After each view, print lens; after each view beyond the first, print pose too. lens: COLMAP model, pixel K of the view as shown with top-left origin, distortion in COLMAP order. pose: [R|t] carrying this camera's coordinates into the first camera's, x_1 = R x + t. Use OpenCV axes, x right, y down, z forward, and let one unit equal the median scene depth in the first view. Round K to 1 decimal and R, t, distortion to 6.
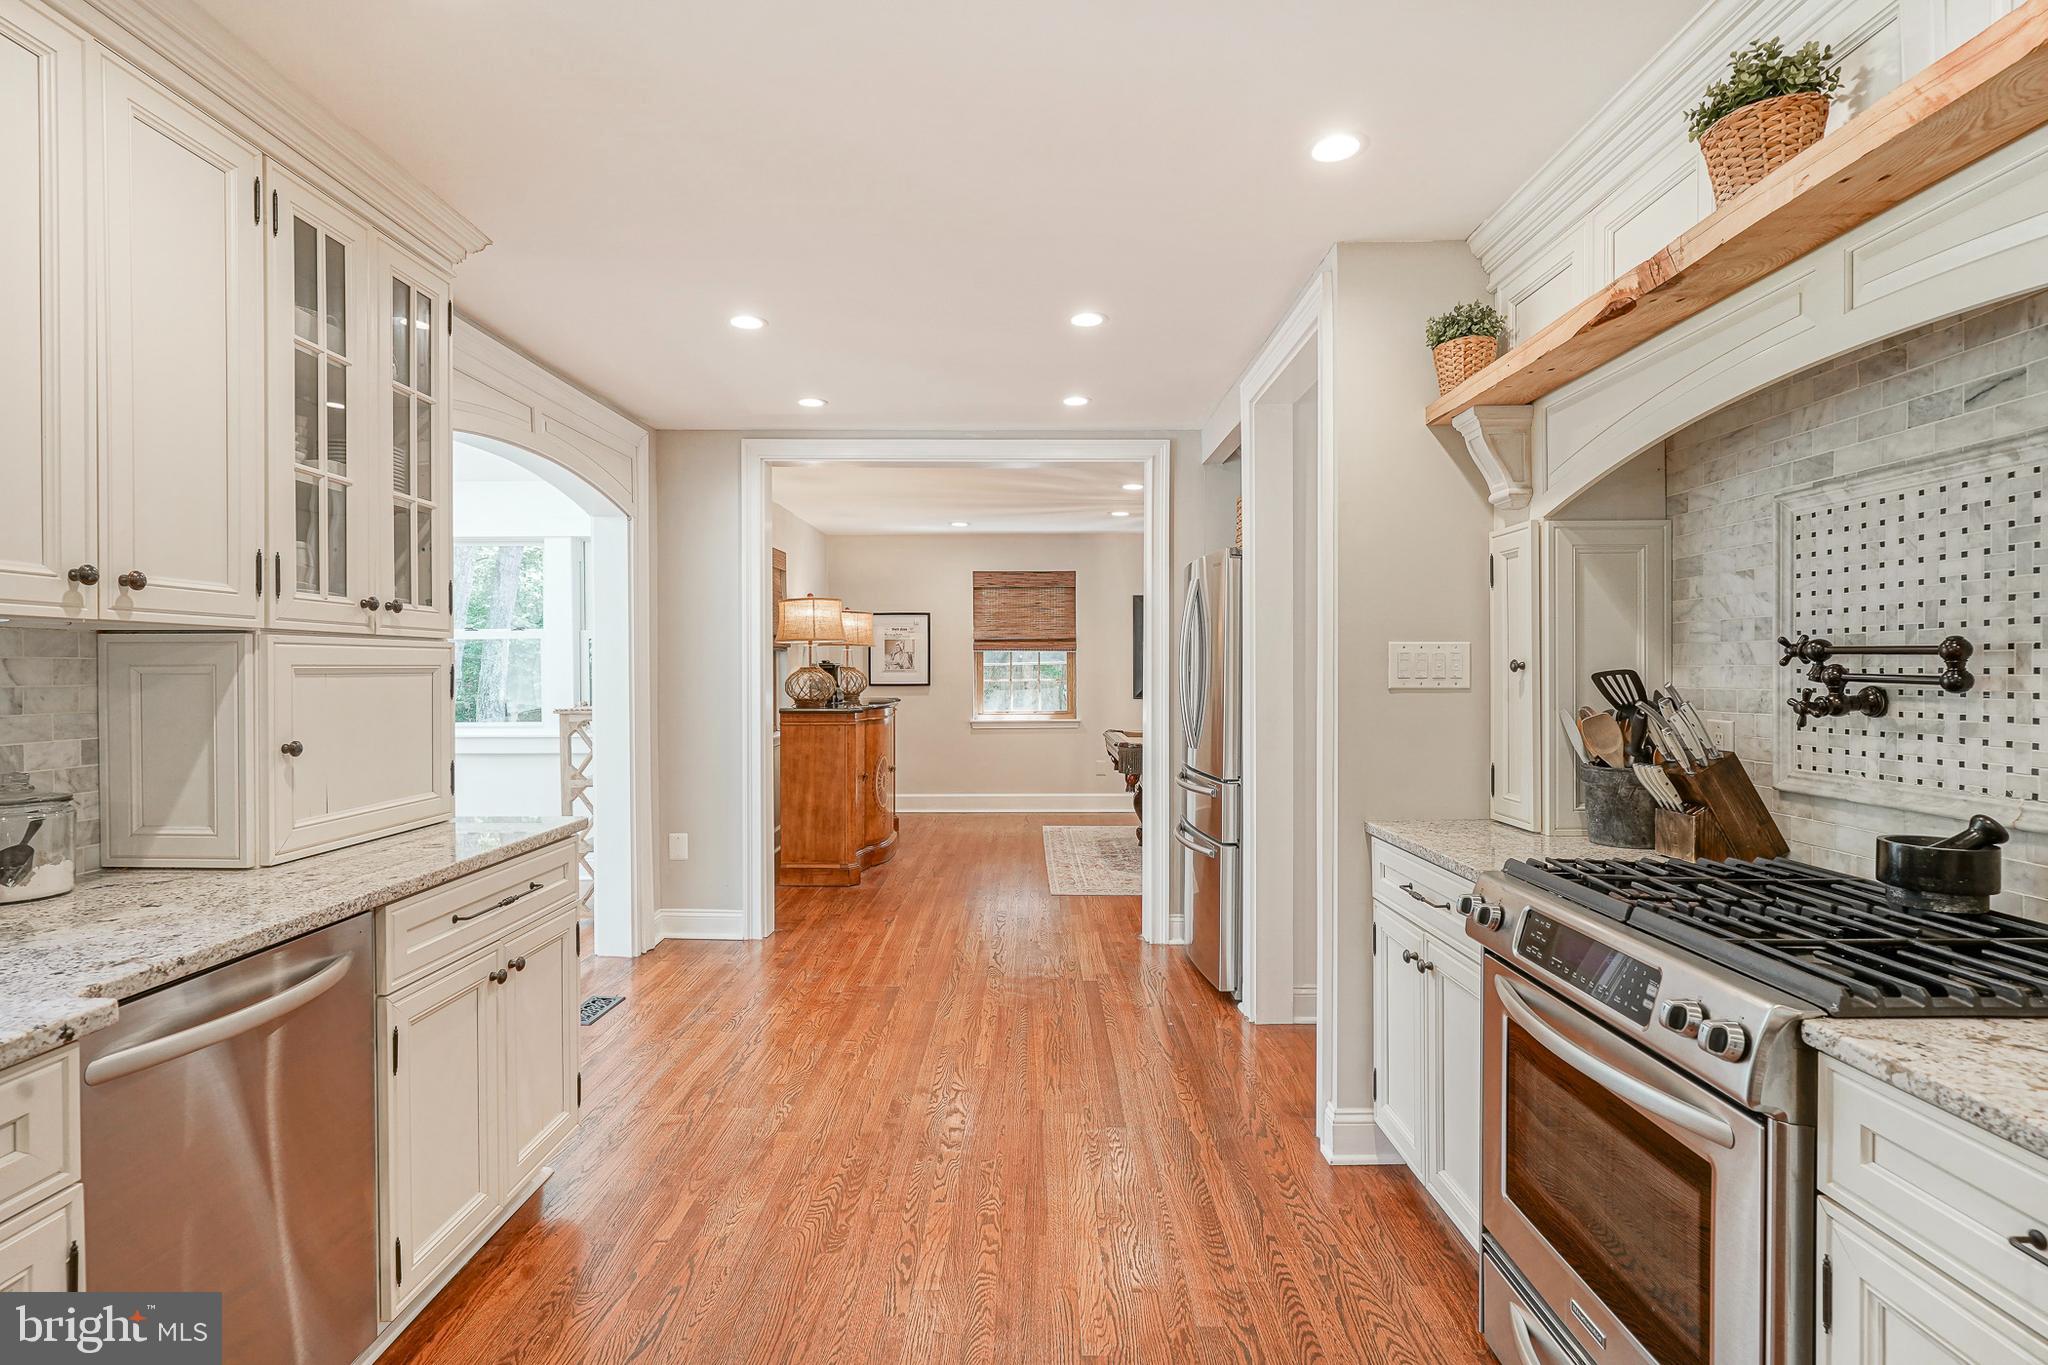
lens RADIAL K [[1004.7, 0, 1014.9], [0, 1004.7, 690.8], [0, 0, 1]] dist [-0.011658, 0.005557]
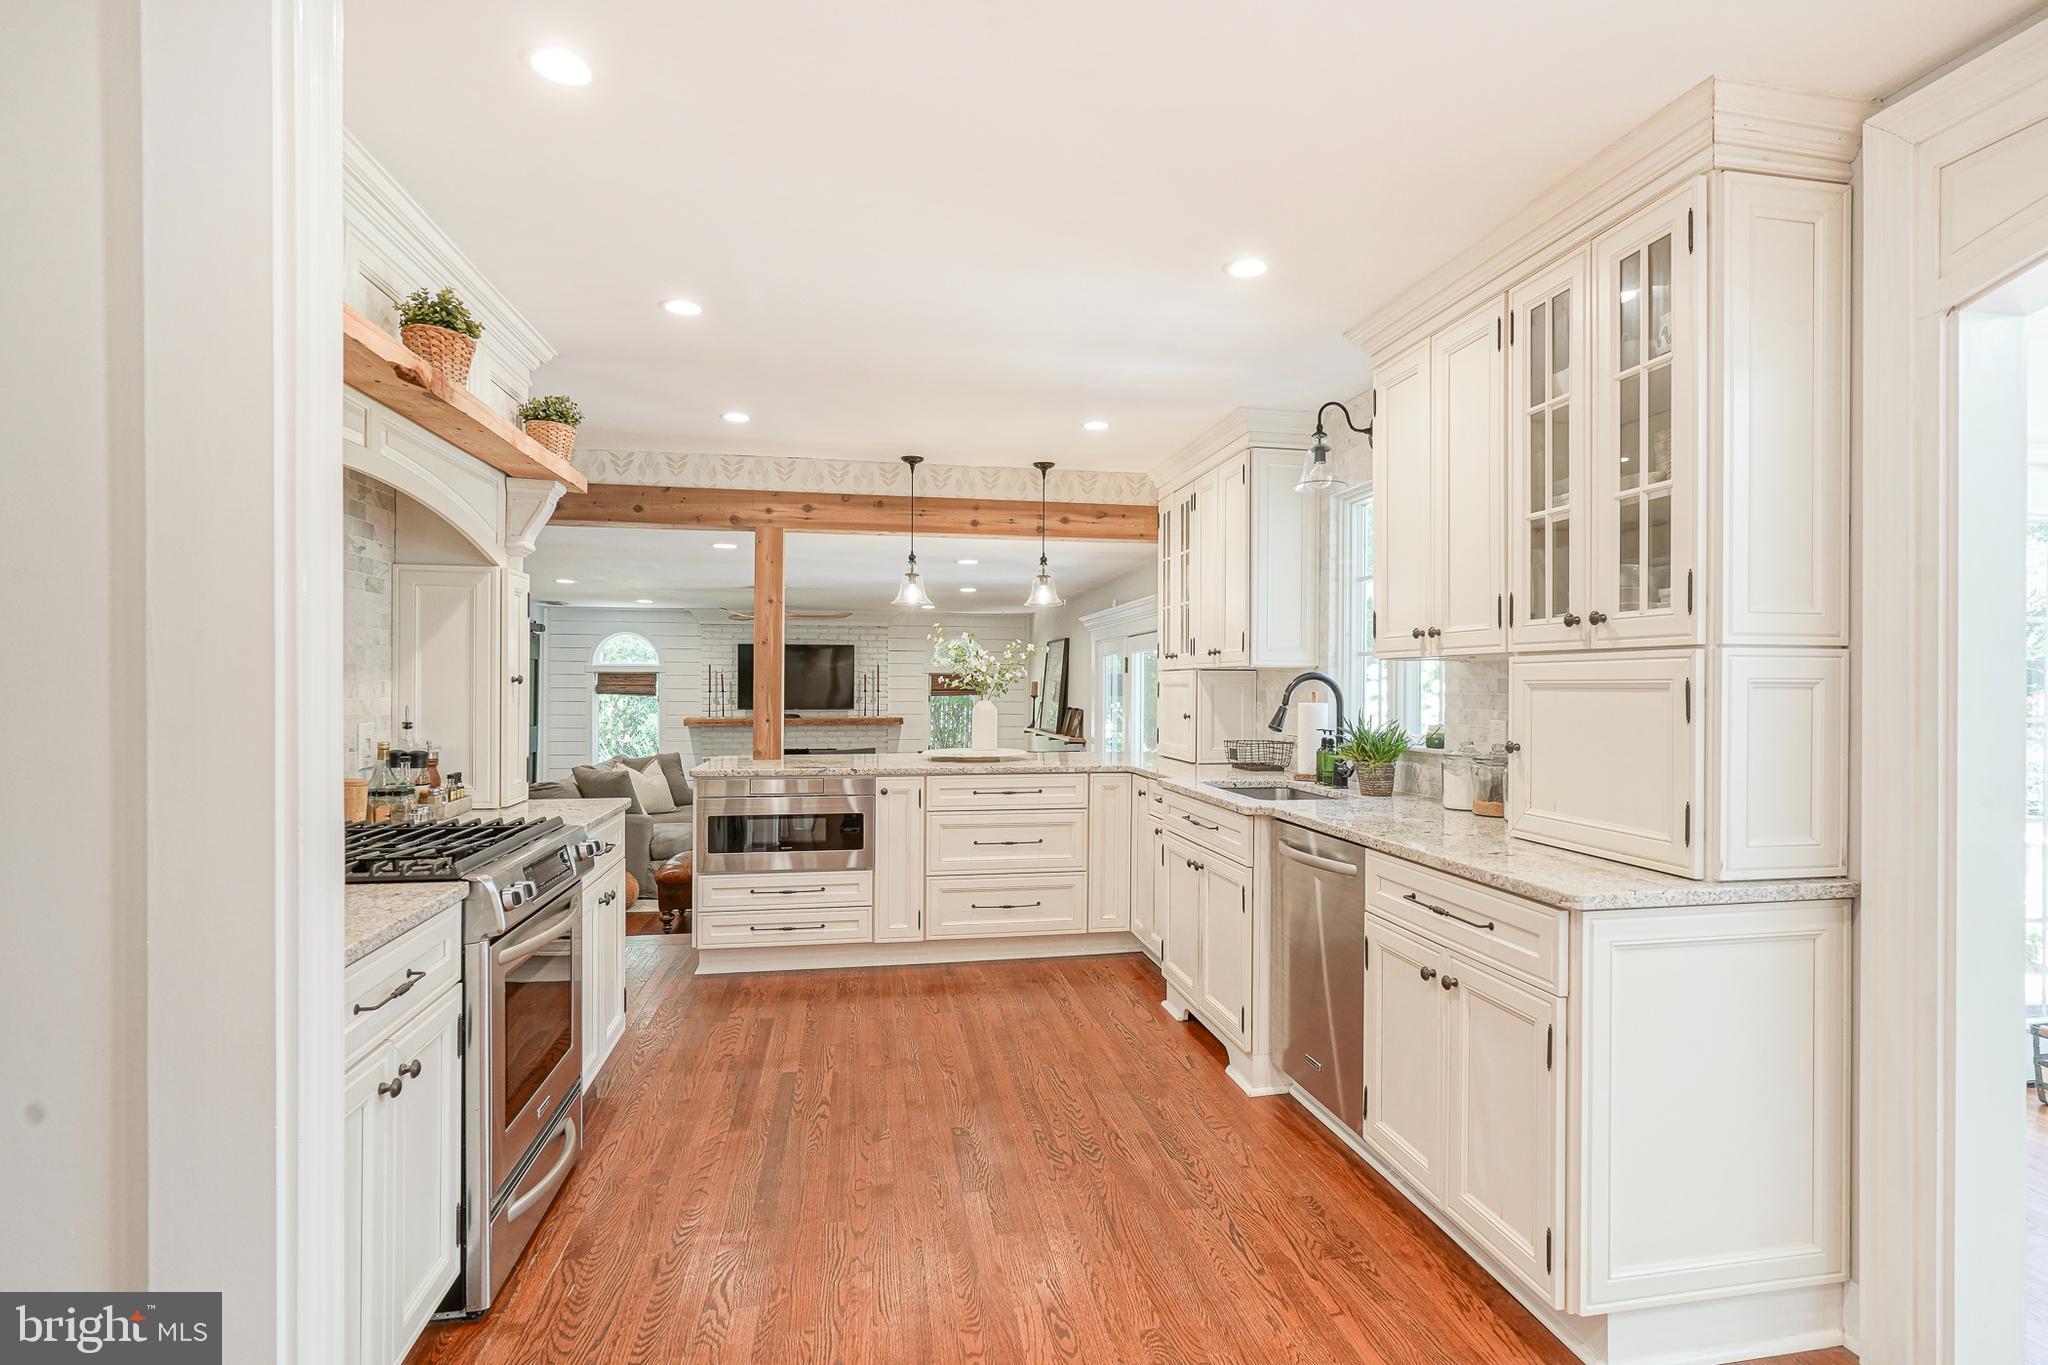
lens RADIAL K [[1044.2, 0, 1076.7], [0, 1044.2, 688.8], [0, 0, 1]] dist [-0.010897, 0.000803]
pose [[-0.975245, 0.000336, -0.221128, 0.111628], [-0.005746, 0.999623, 0.026862, -0.053345], [0.221053, 0.027468, -0.974875, 2.427076]]
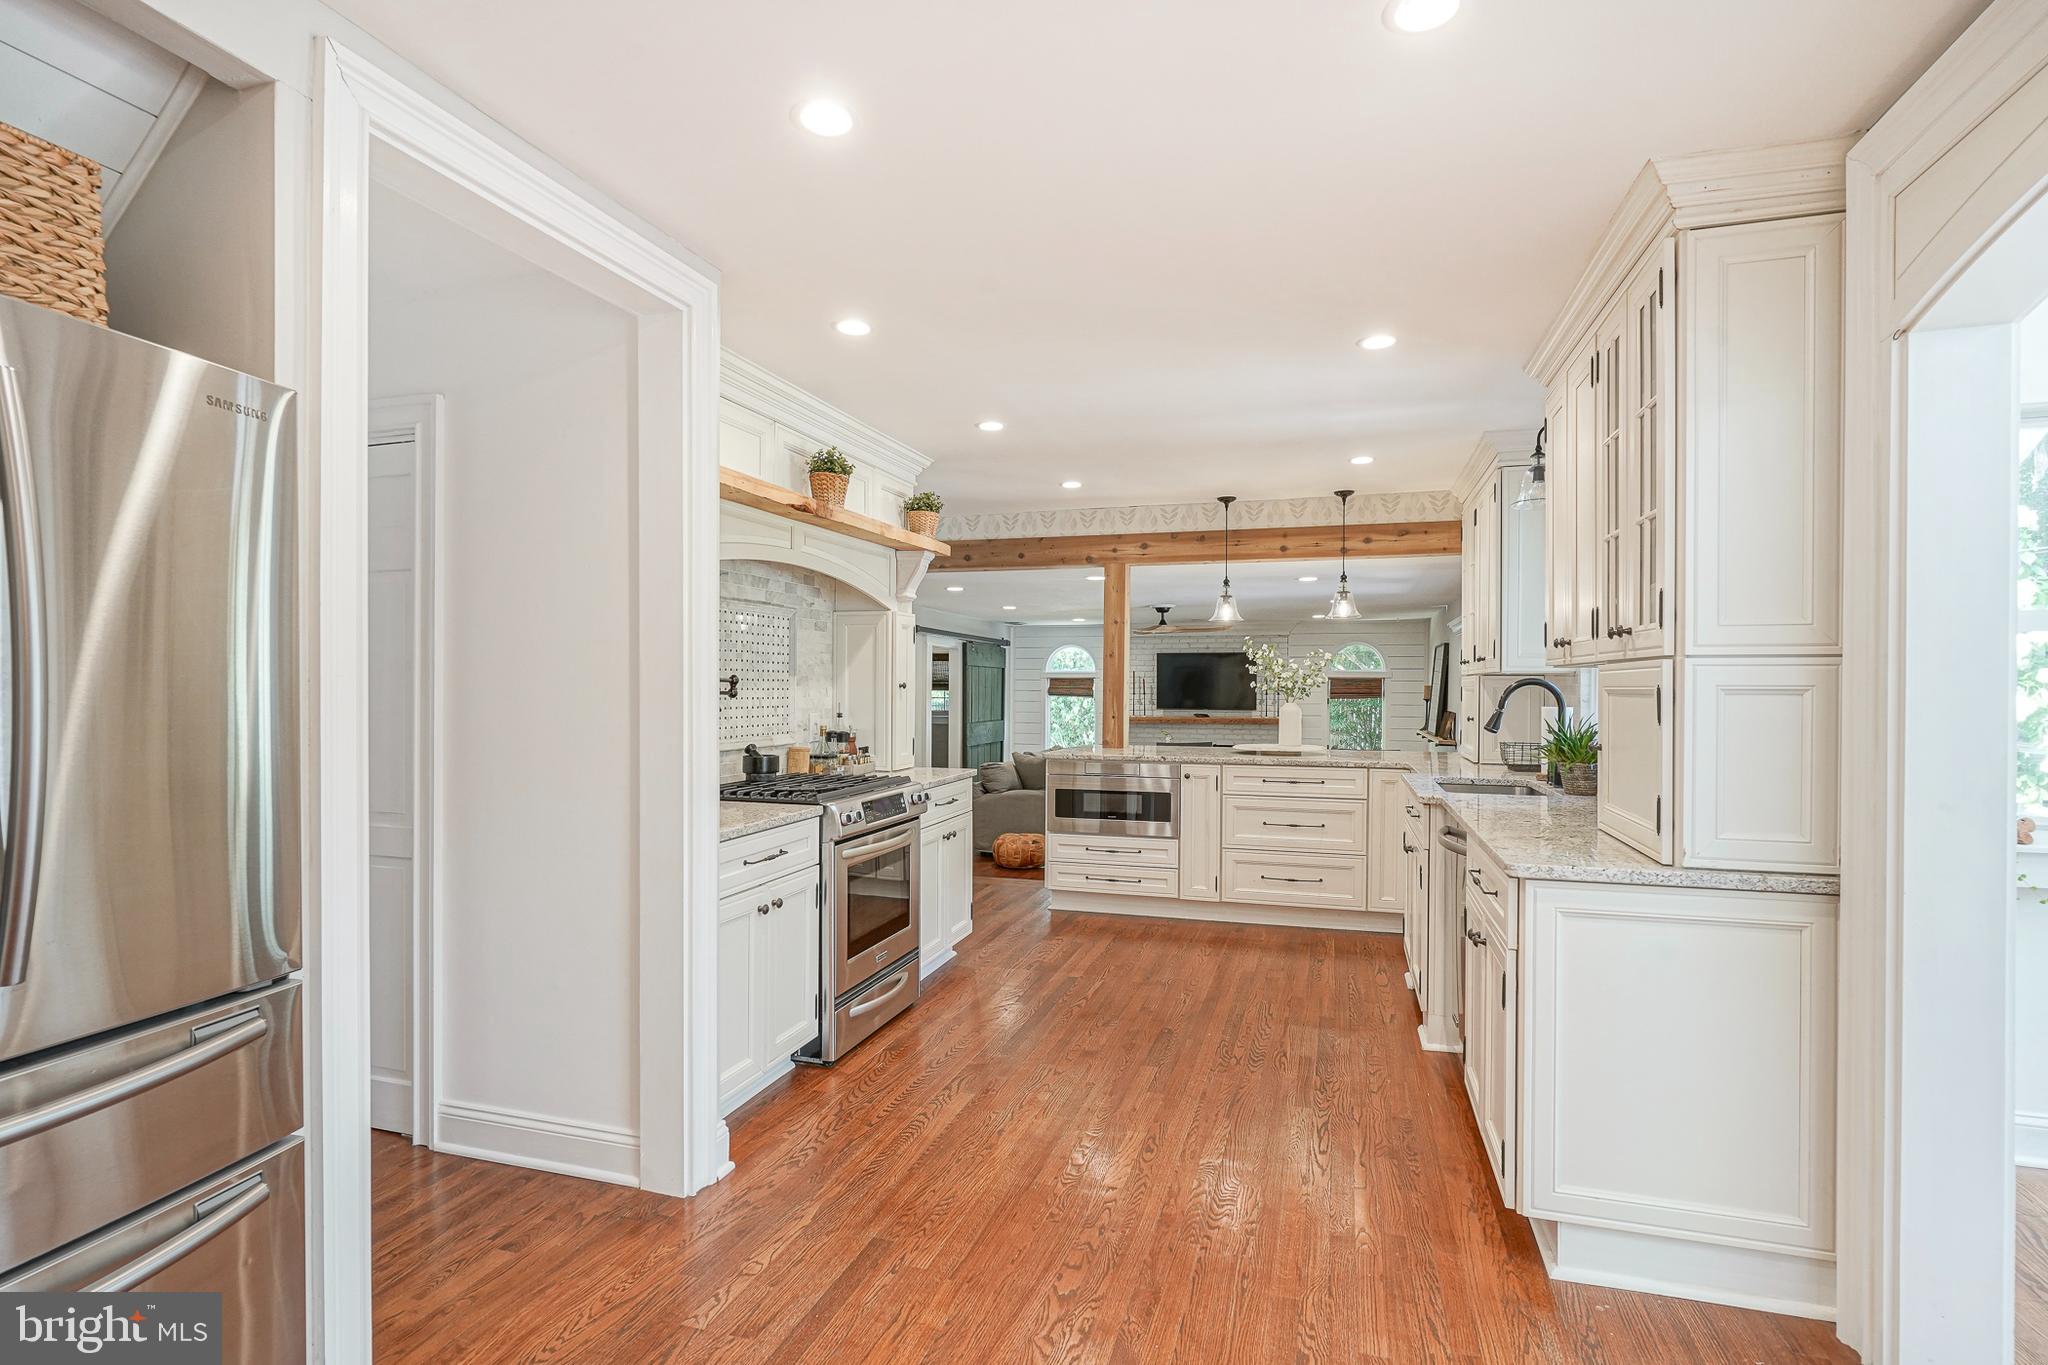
lens RADIAL K [[1002.3, 0, 1032.6], [0, 1002.3, 691.1], [0, 0, 1]] dist [-0.007687, 0.000787]
pose [[-0.961363, -0.001746, 0.275278, -0.402358], [0.005781, 0.999631, 0.026530, -0.068866], [-0.275222, 0.027096, -0.960999, 2.872957]]
